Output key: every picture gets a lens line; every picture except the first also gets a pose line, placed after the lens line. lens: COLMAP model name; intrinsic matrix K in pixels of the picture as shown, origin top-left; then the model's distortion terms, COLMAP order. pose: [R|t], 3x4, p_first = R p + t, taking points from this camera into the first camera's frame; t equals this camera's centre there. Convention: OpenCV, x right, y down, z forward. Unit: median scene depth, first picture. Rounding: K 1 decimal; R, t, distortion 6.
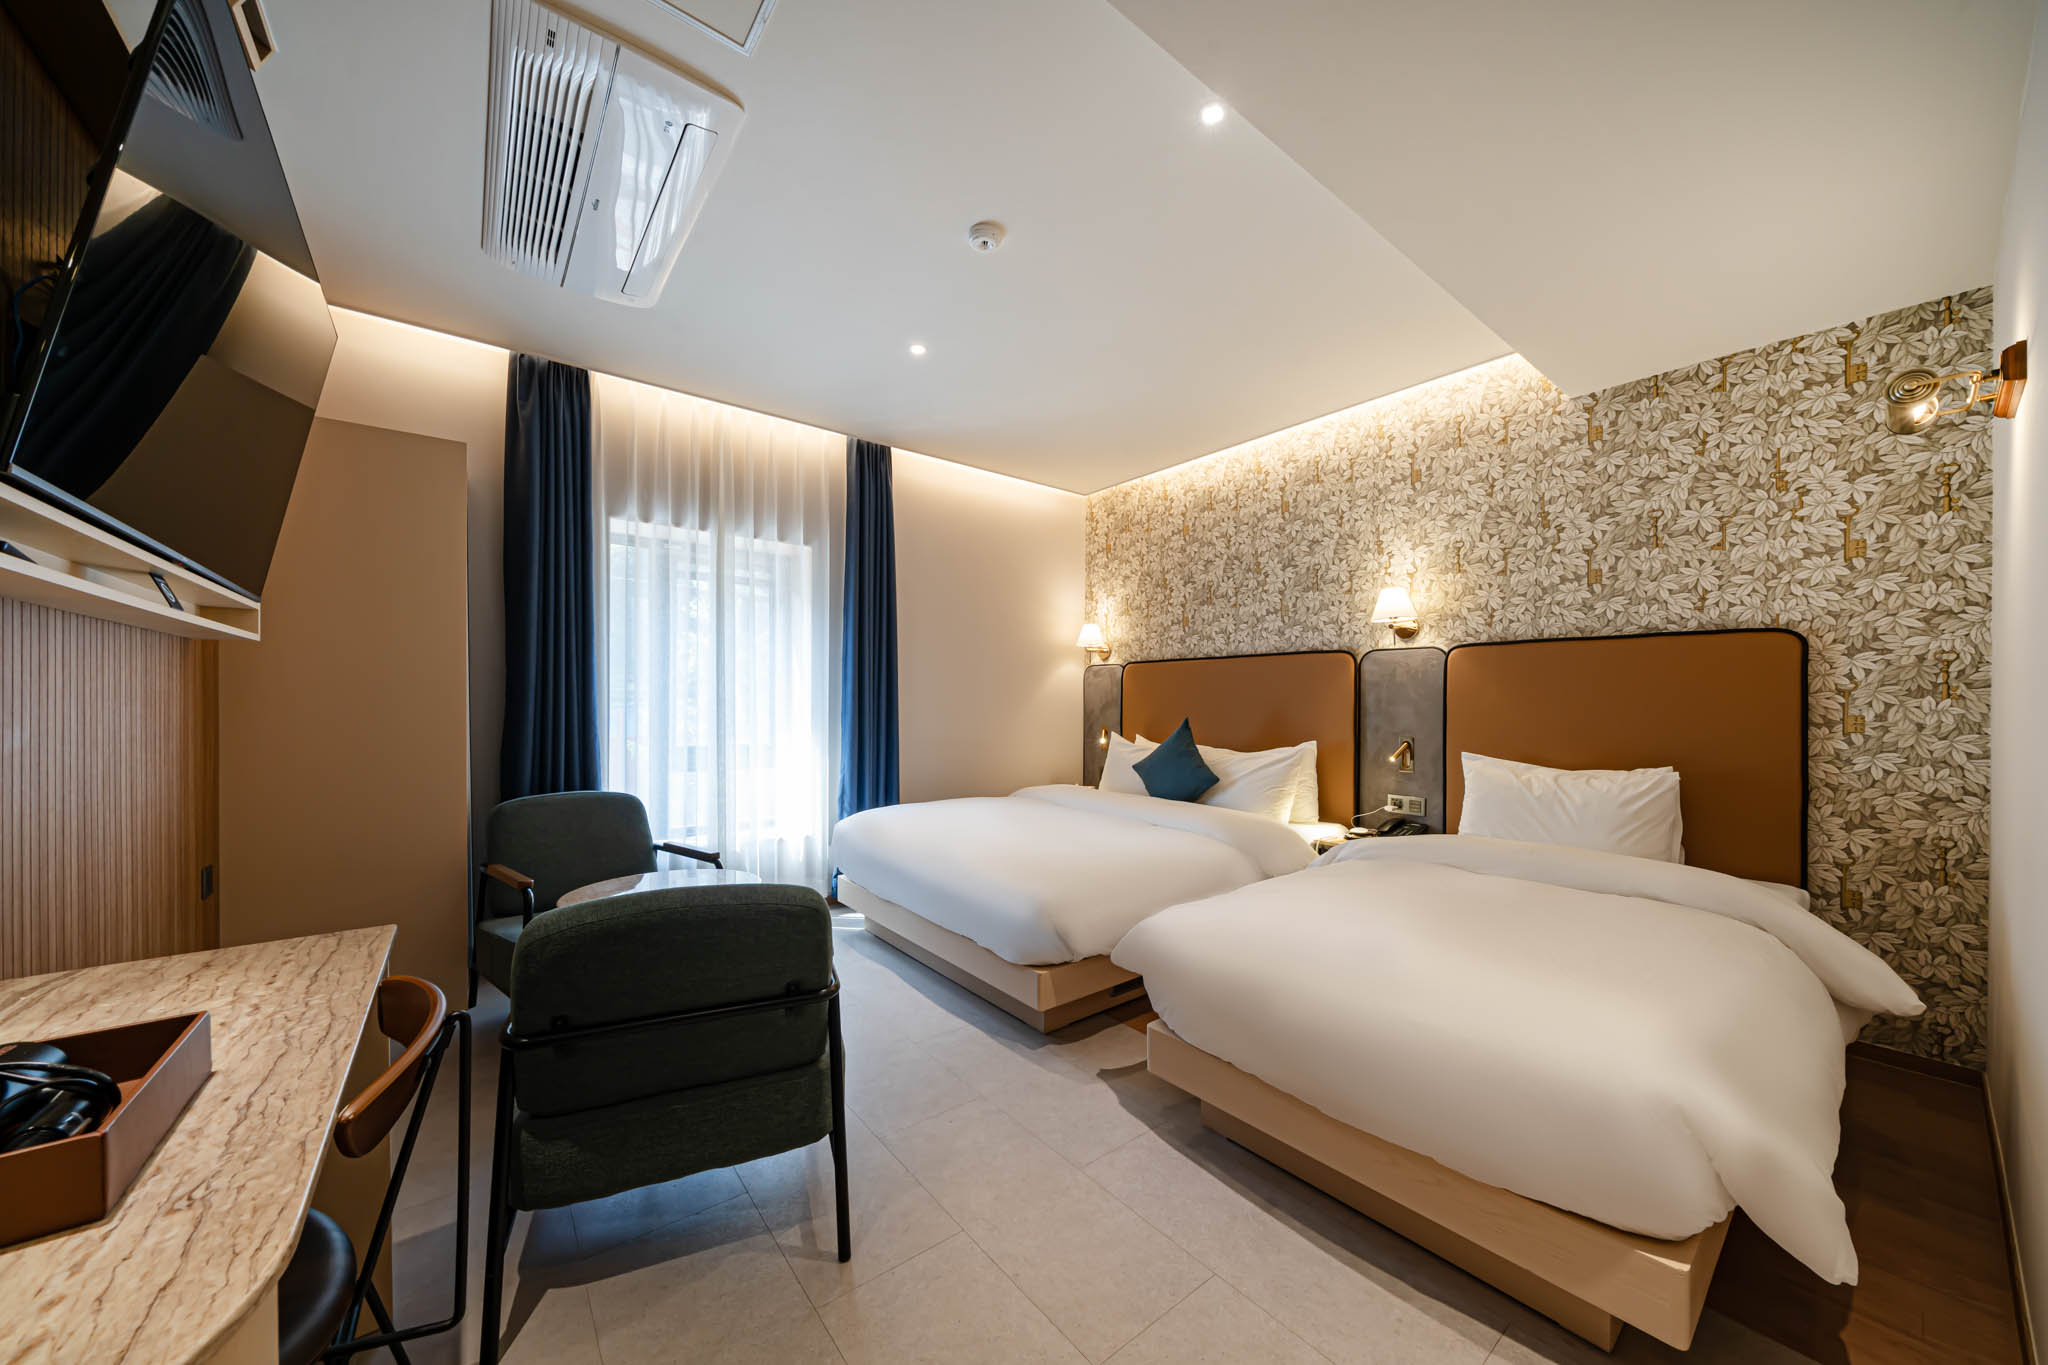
lens RADIAL K [[713.2, 0, 1024.4], [0, 713.2, 701.0], [0, 0, 1]] dist [-0.006387, 0.000176]
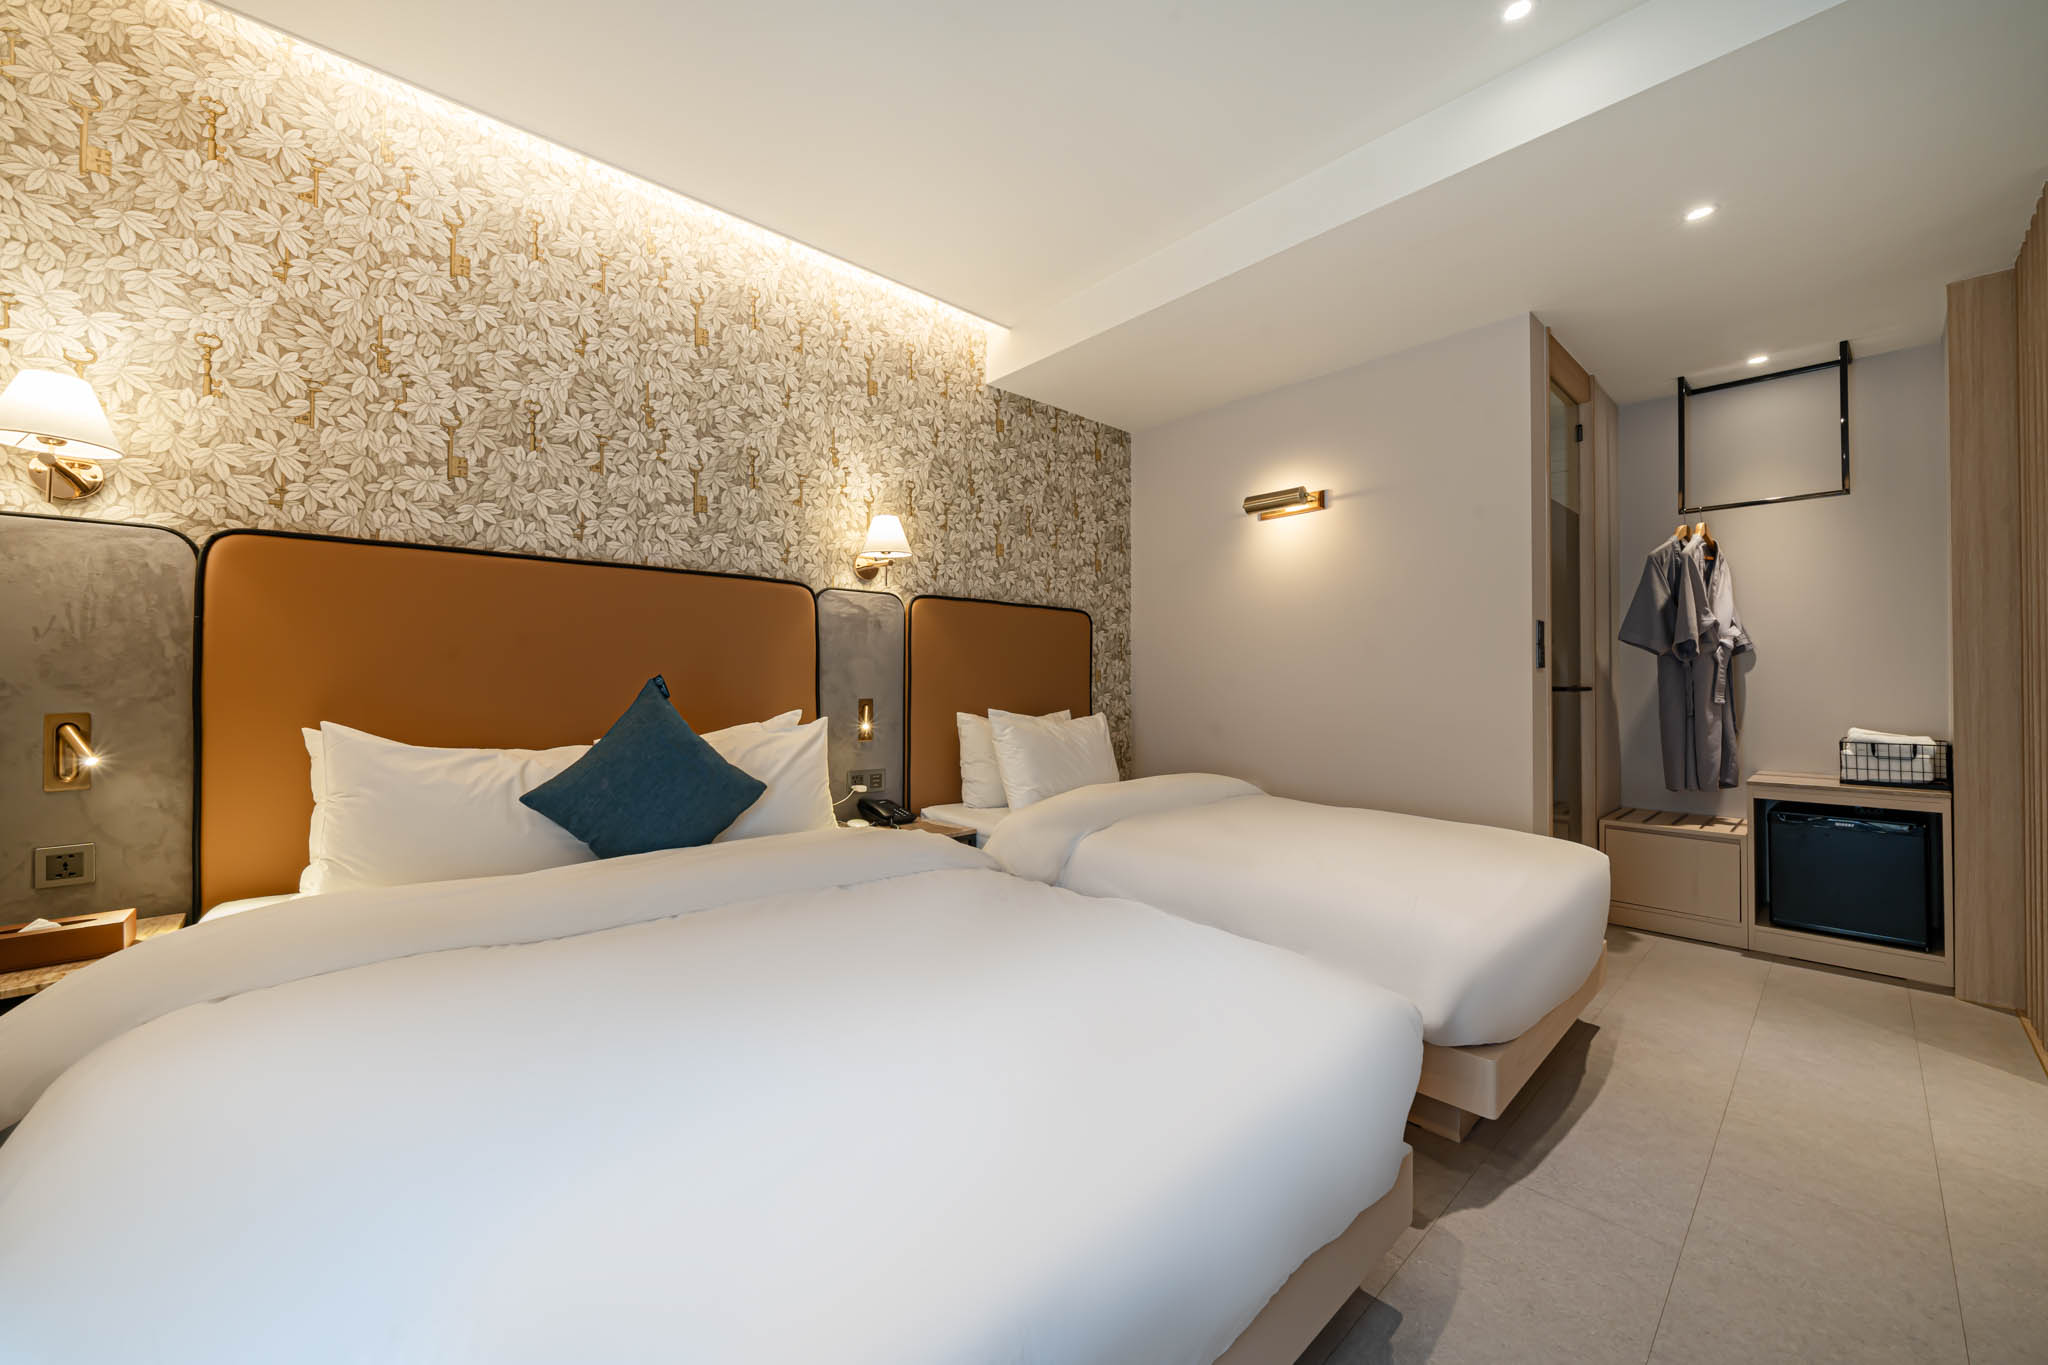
lens RADIAL K [[772.4, 0, 976.0], [0, 772.4, 667.7], [0, 0, 1]] dist [-0.006216, -0.000386]
pose [[-0.057524, 0.009243, 0.998301, -0.328729], [-0.007807, 0.999922, -0.009708, 0.020376], [-0.998314, -0.008352, -0.057447, 0.838179]]
